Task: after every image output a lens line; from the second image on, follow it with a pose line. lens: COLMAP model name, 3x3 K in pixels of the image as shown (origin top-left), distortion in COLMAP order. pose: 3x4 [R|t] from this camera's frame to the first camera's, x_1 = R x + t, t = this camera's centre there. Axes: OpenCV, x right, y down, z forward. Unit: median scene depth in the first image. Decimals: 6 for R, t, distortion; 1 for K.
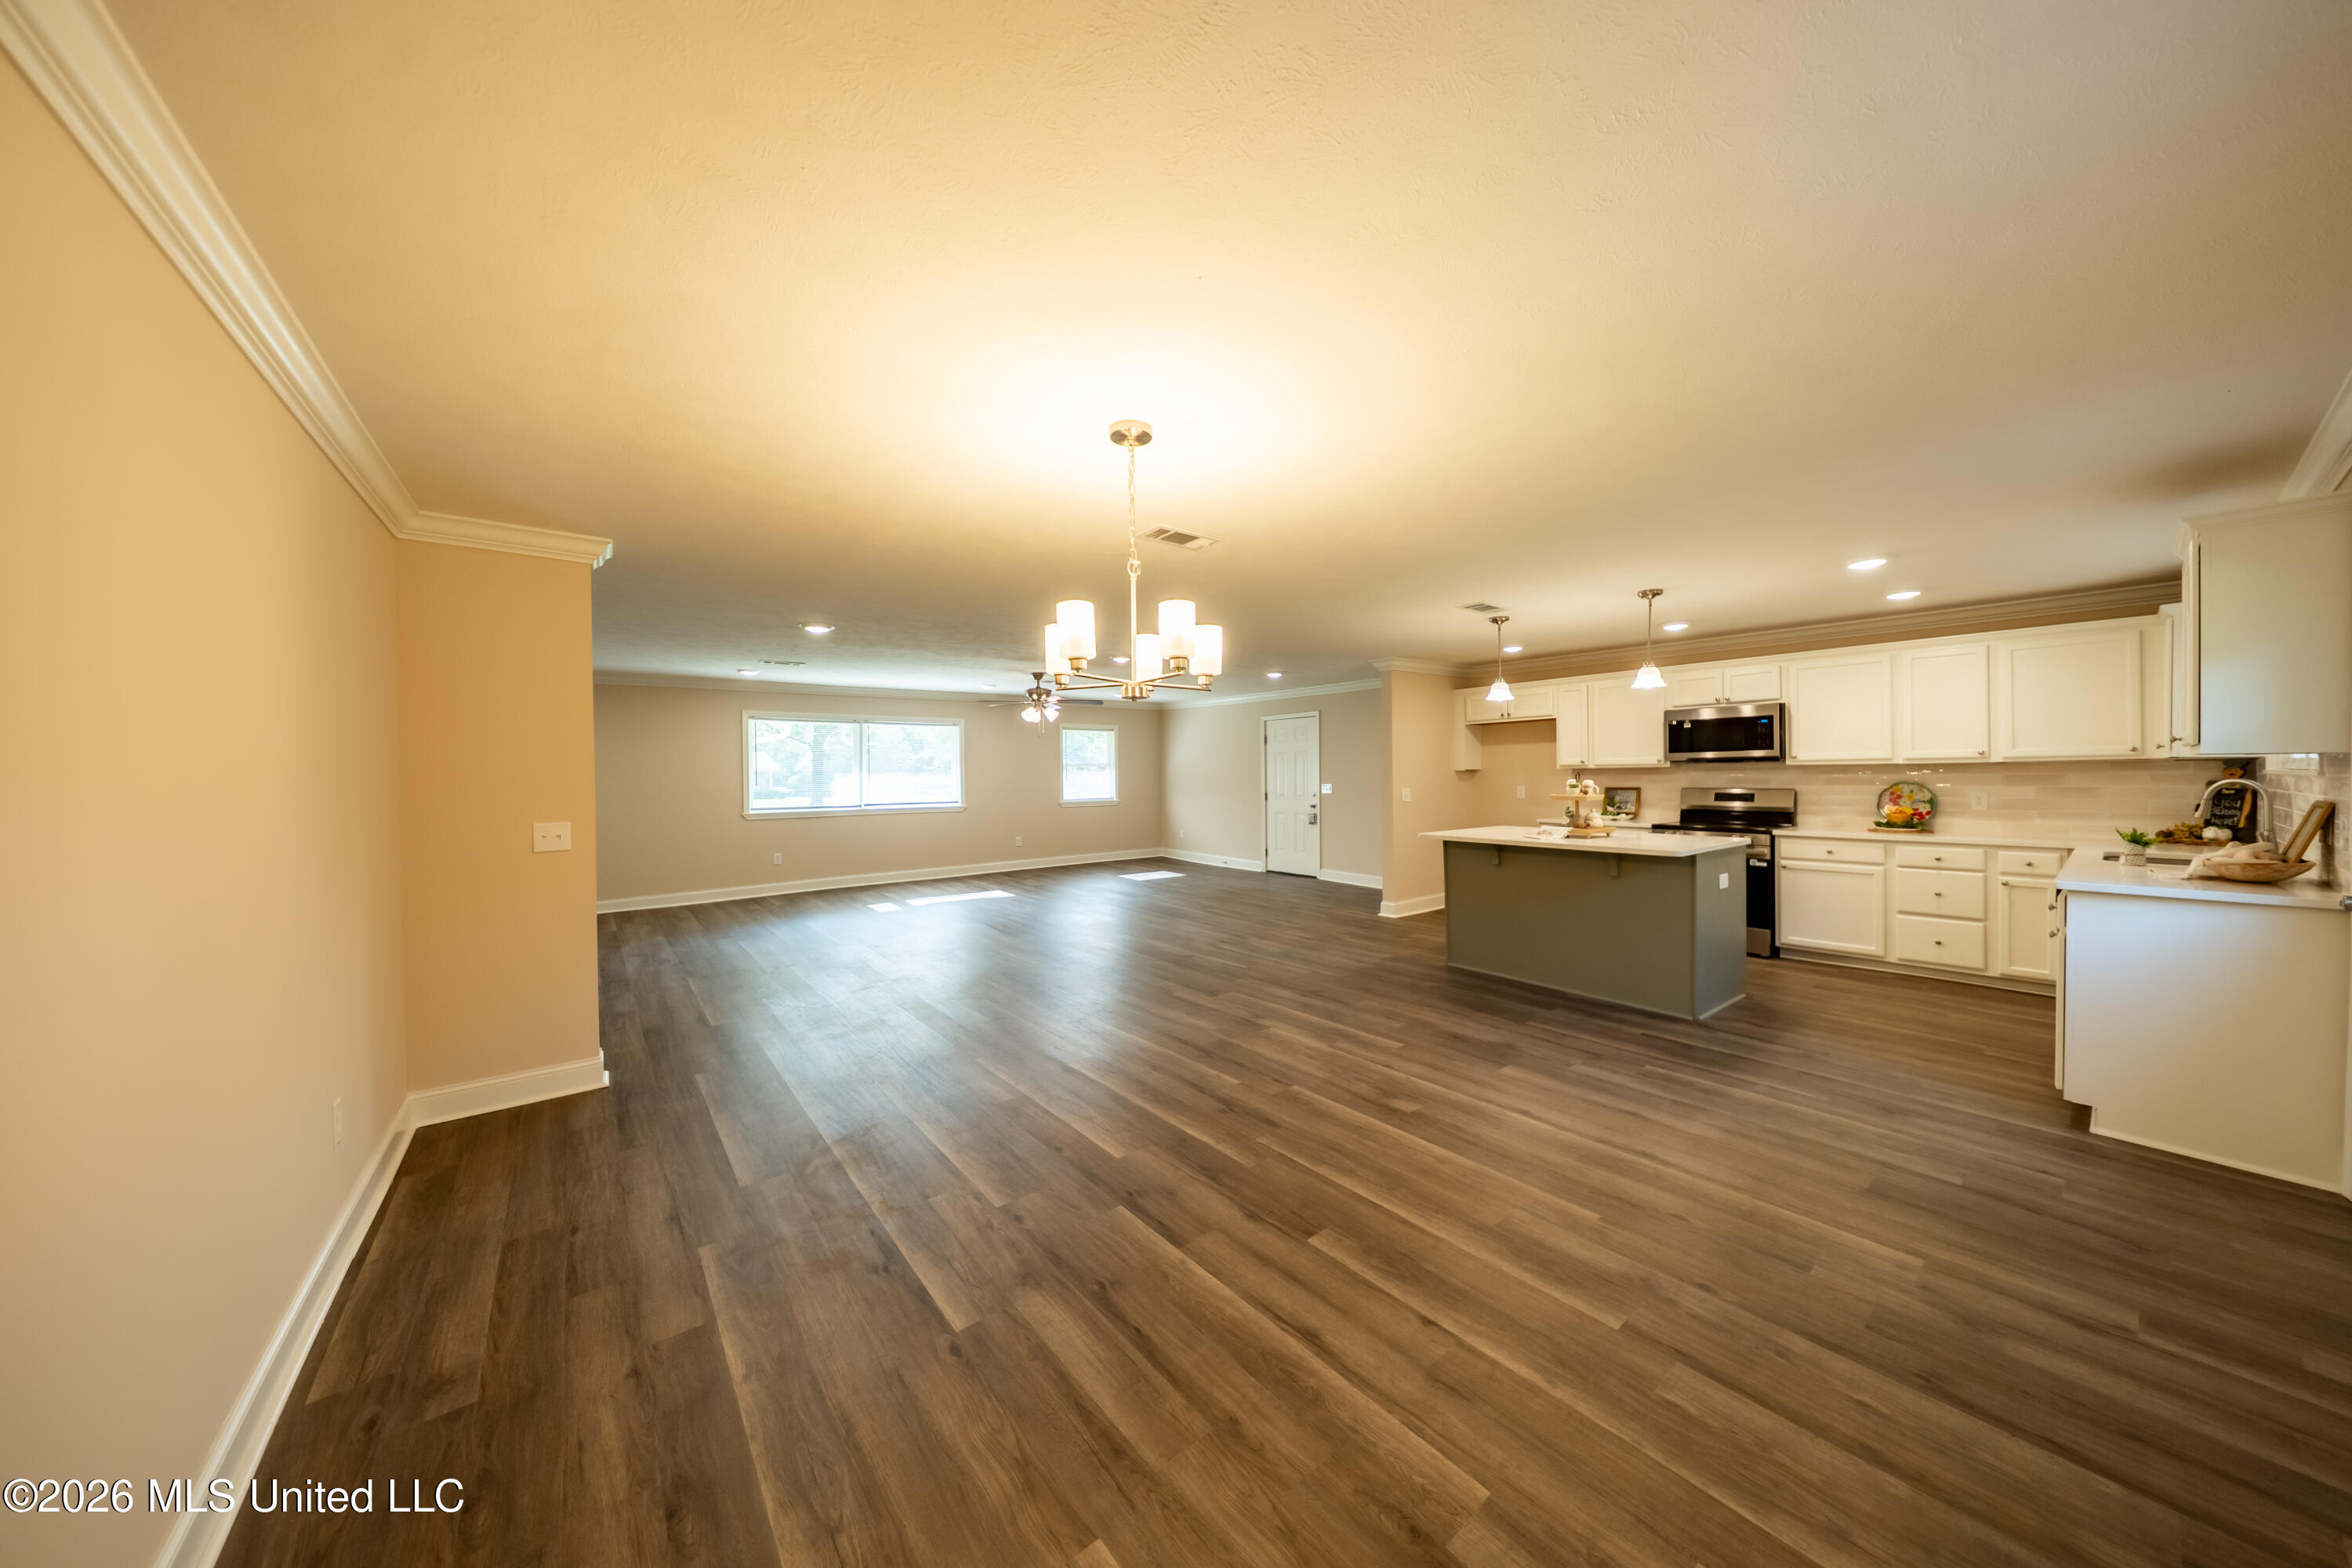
lens RADIAL K [[768.0, 0, 1194.4], [0, 768.0, 775.3], [0, 0, 1]] dist [0.004435, -0.003449]
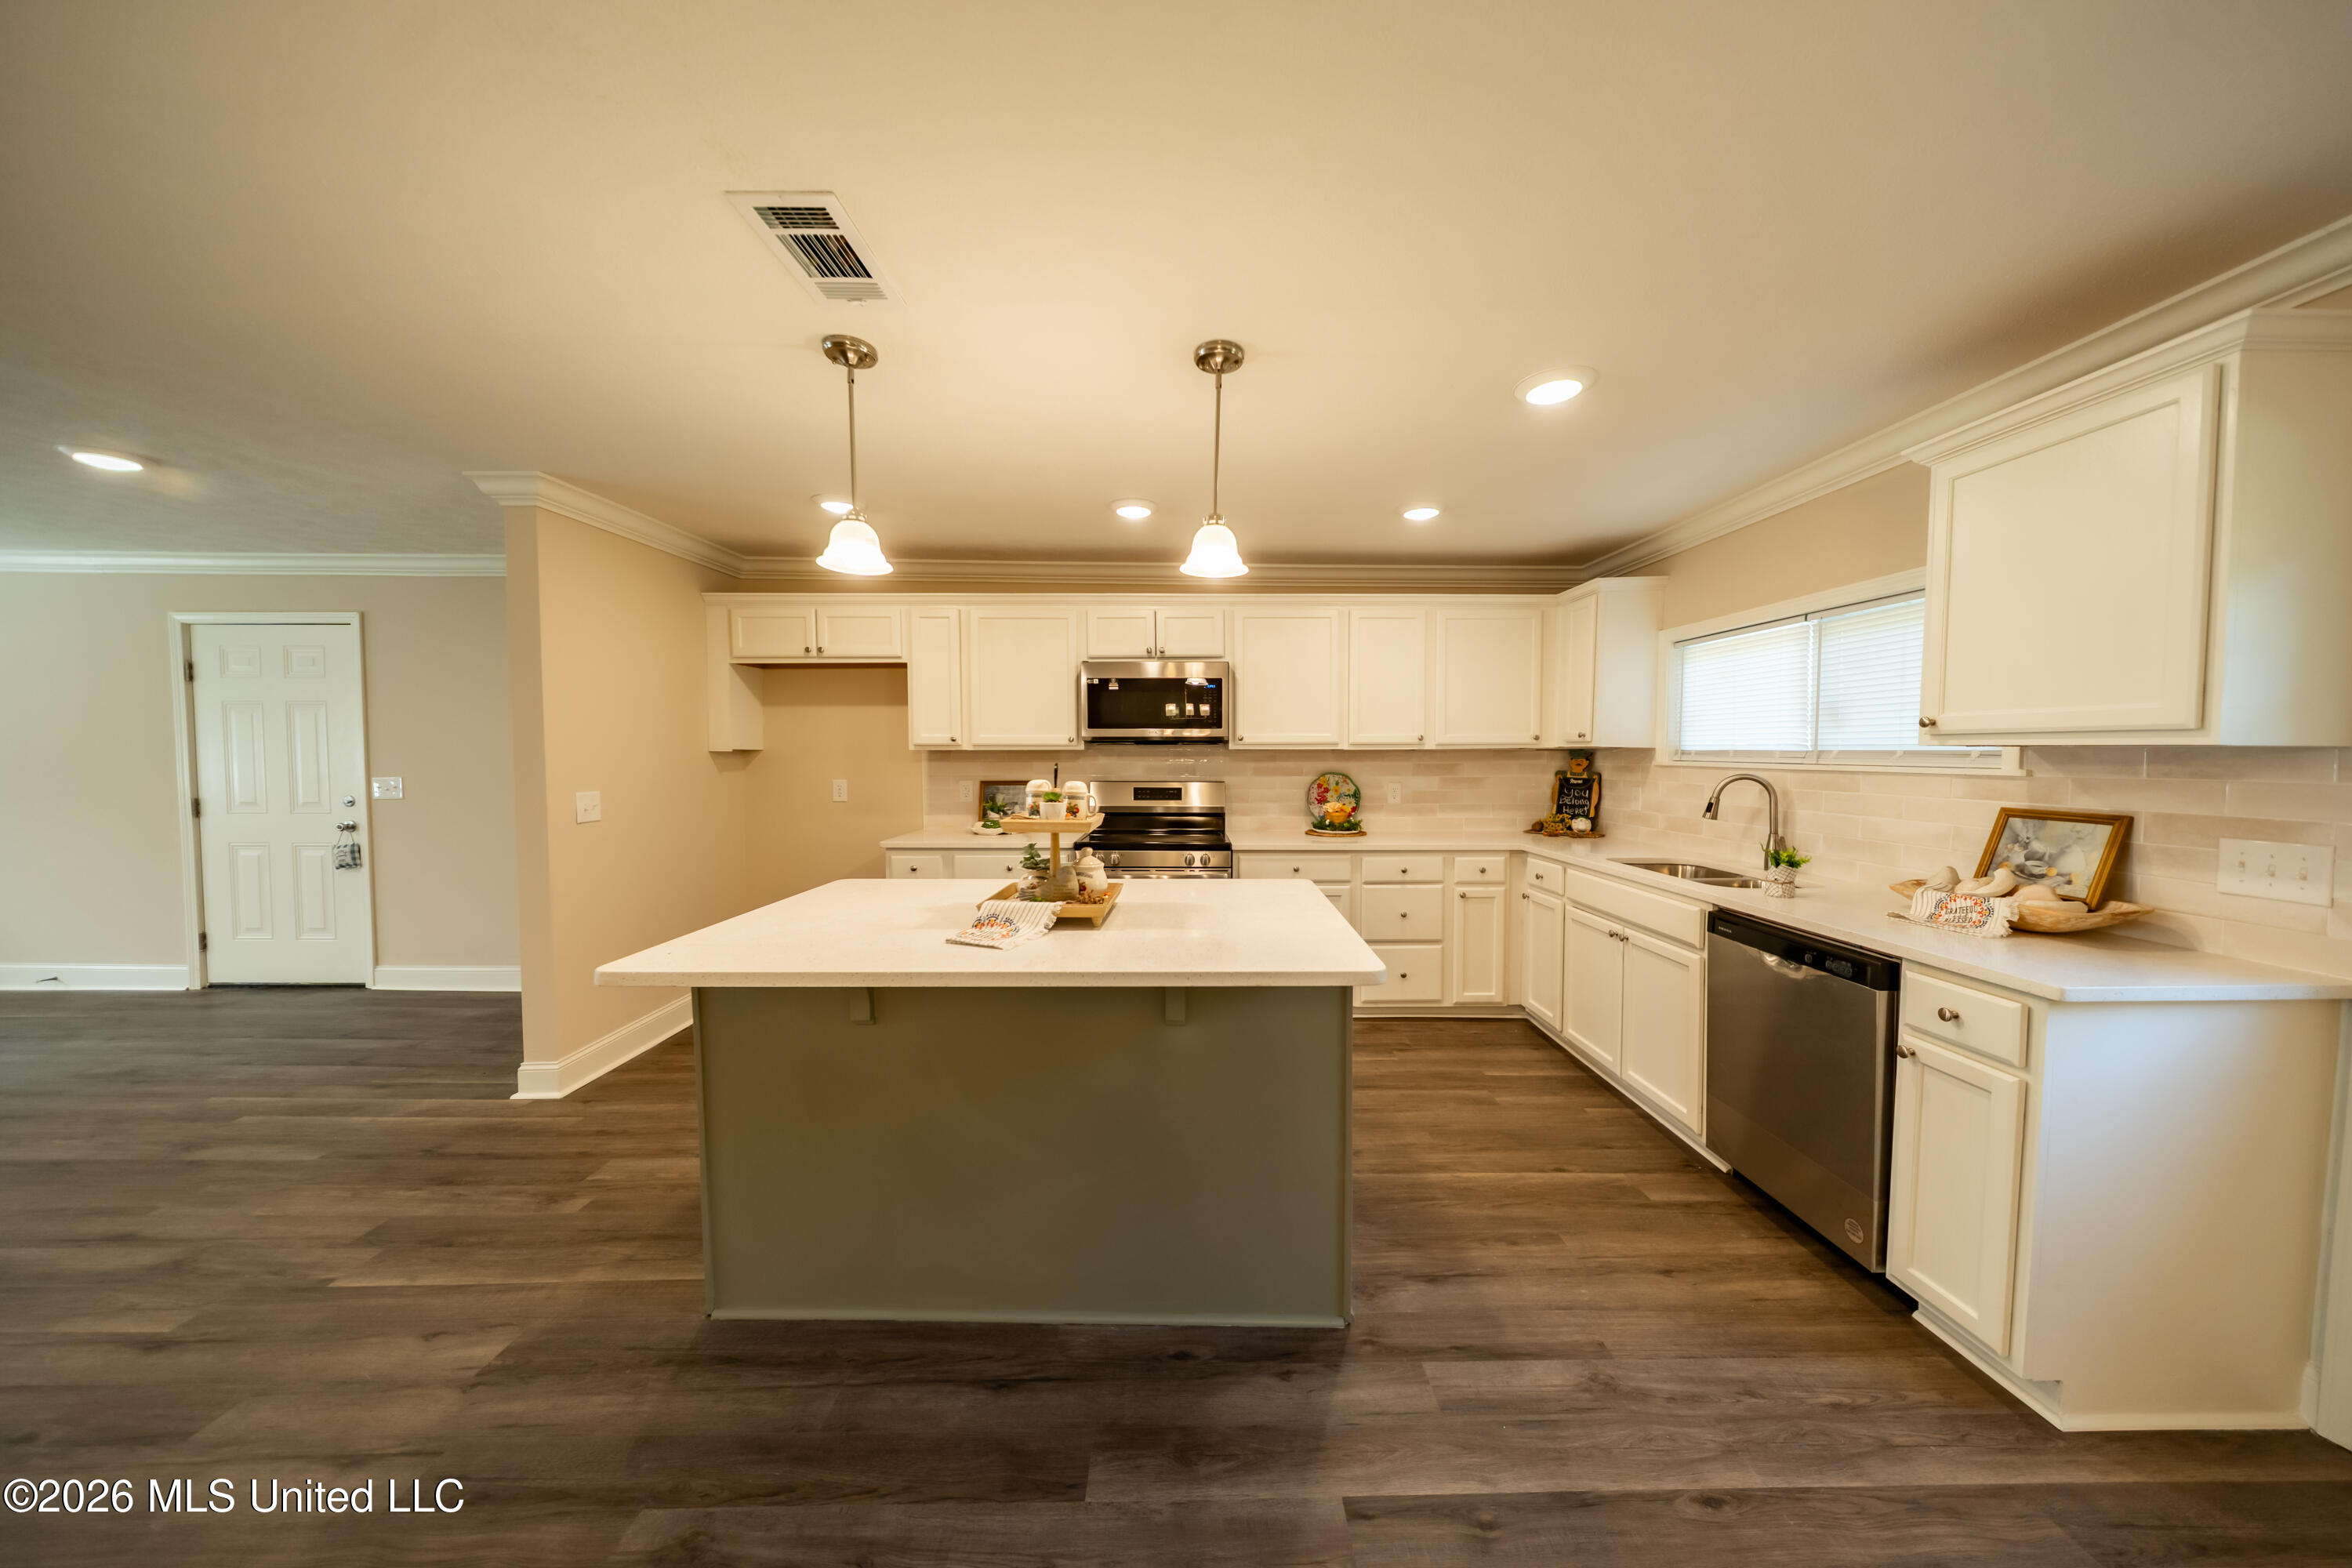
lens RADIAL K [[761.8, 0, 1198.8], [0, 761.8, 778.6], [0, 0, 1]] dist [0.003474, -0.003321]
pose [[0.612353, -0.019697, 0.790339, 0.248330], [-0.006265, 0.999537, 0.029764, -0.009441], [-0.790560, -0.023178, 0.611946, 0.783832]]
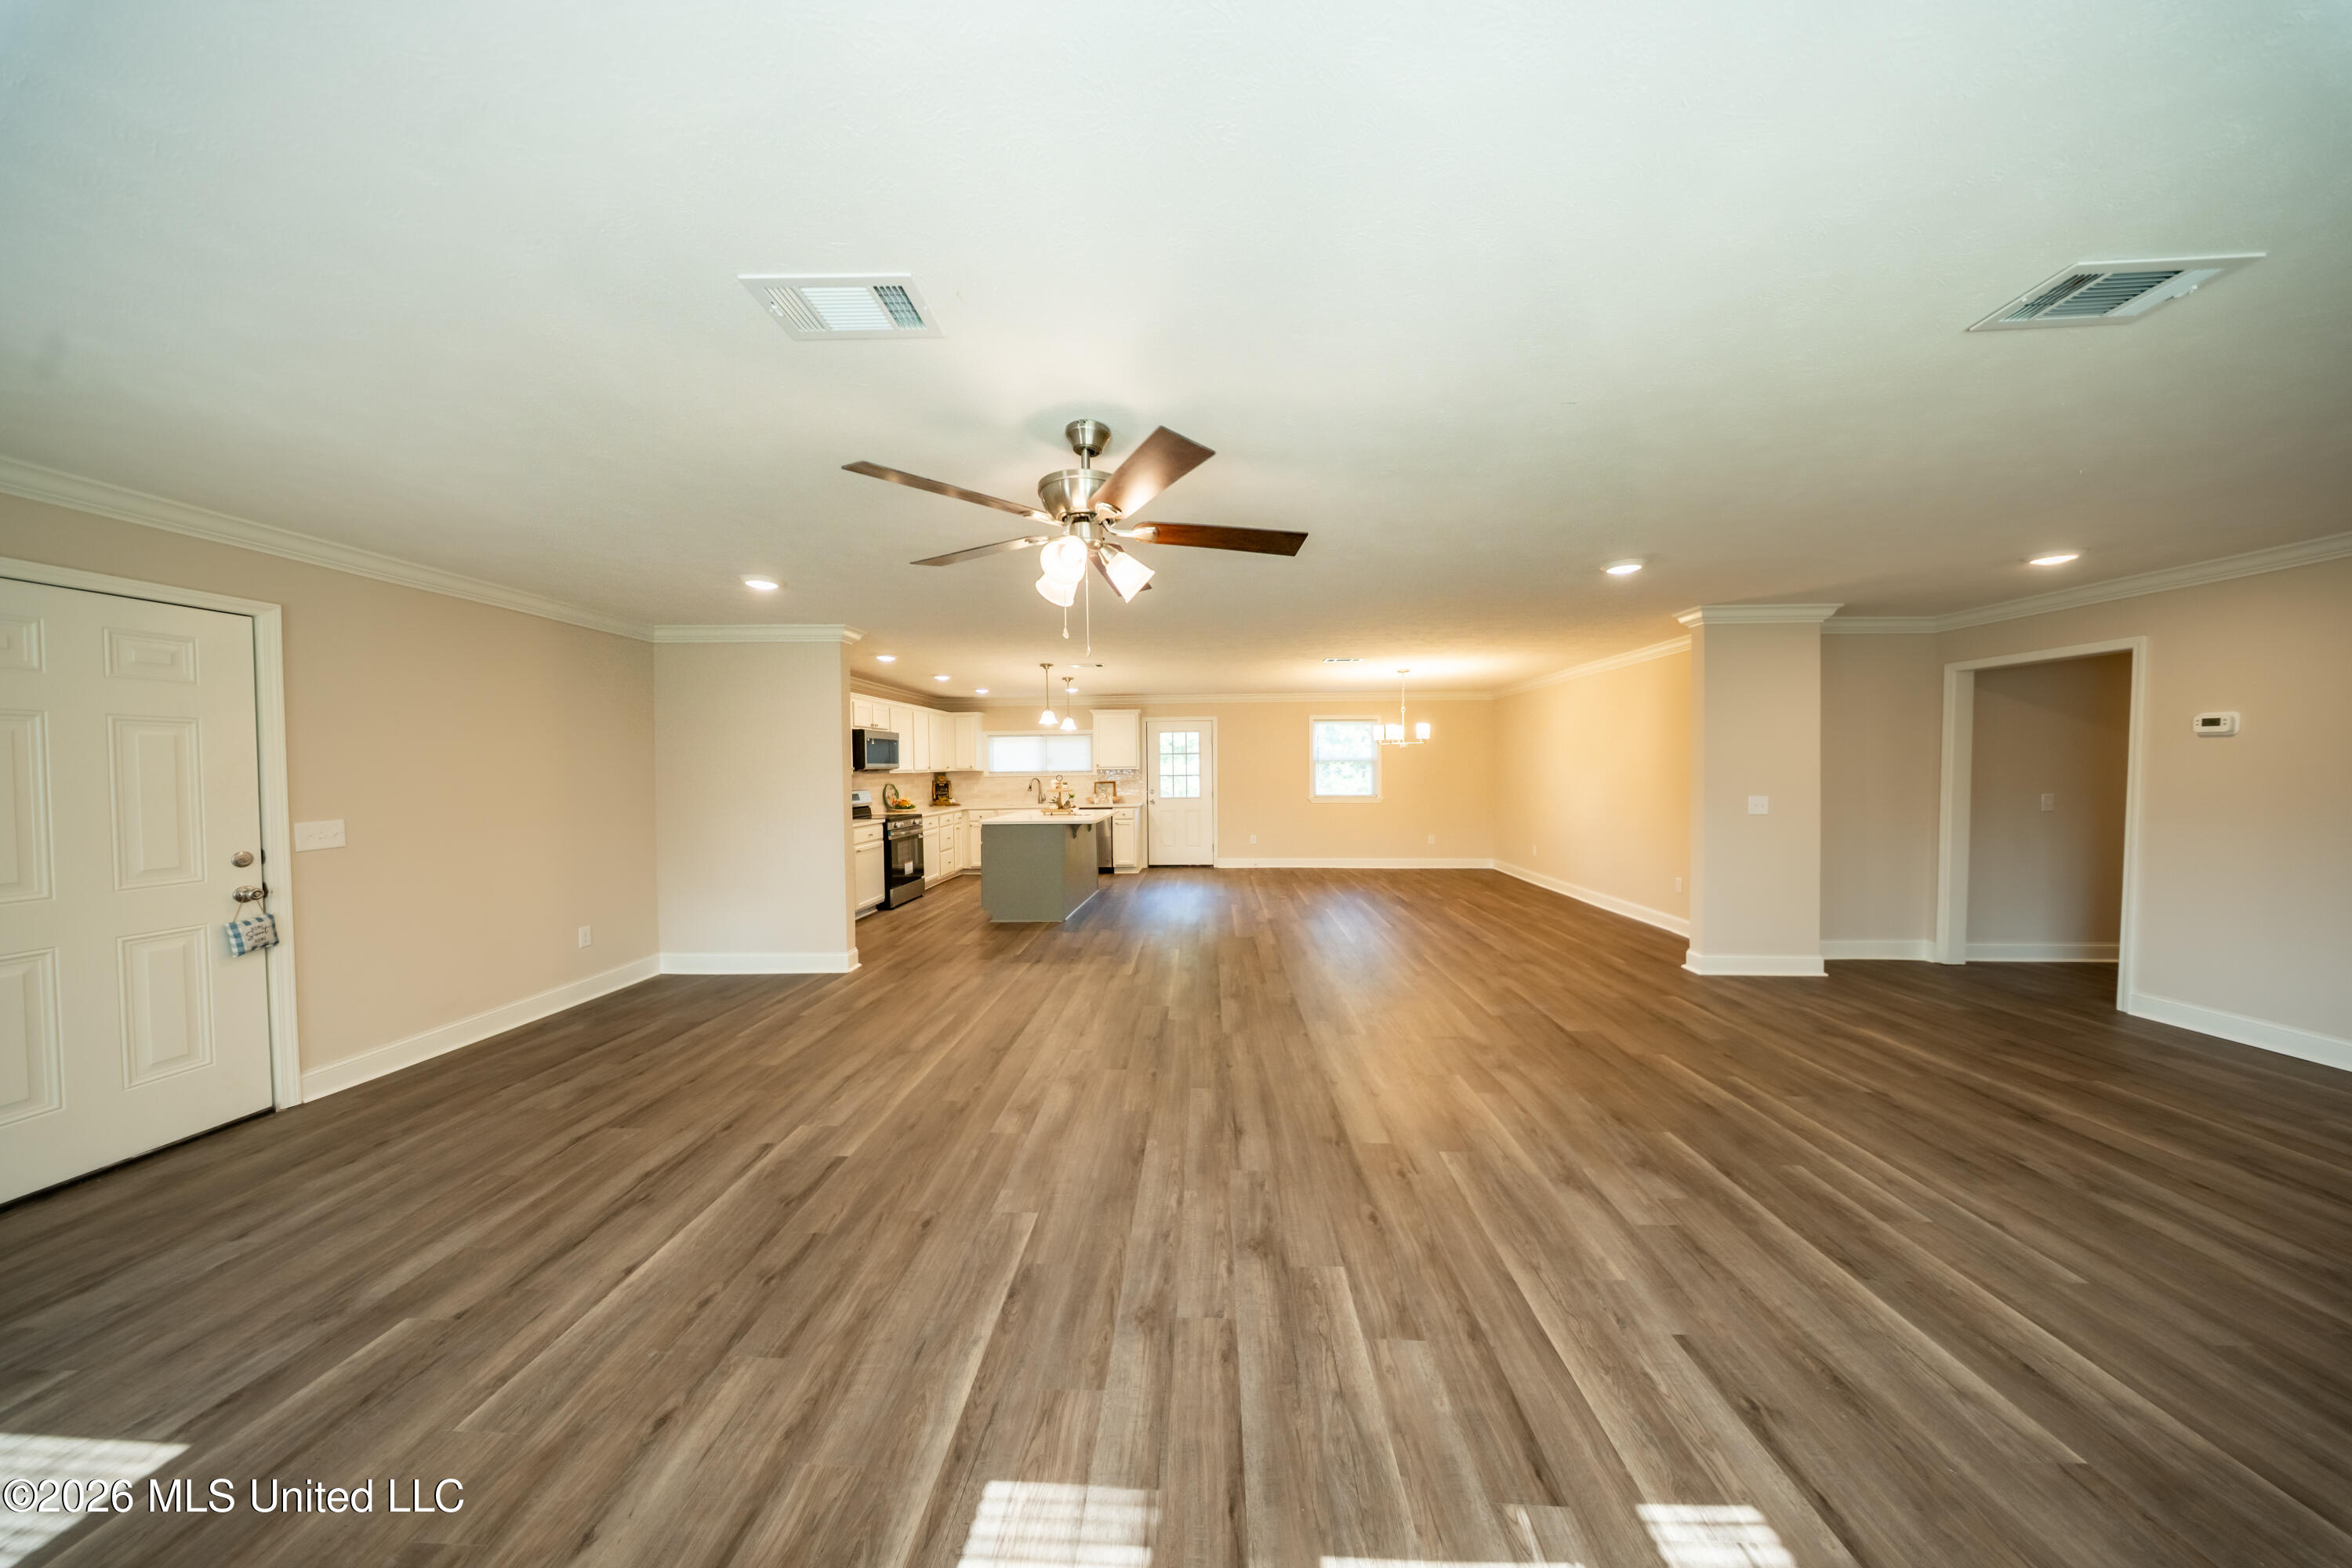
lens RADIAL K [[683.3, 0, 1181.9], [0, 683.3, 785.7], [0, 0, 1]] dist [0.000861, -0.002092]
pose [[-0.752348, 0.000479, 0.658766, -0.747931], [0.019502, 0.999578, 0.021545, -0.009134], [-0.658477, 0.029057, -0.752040, 2.197944]]
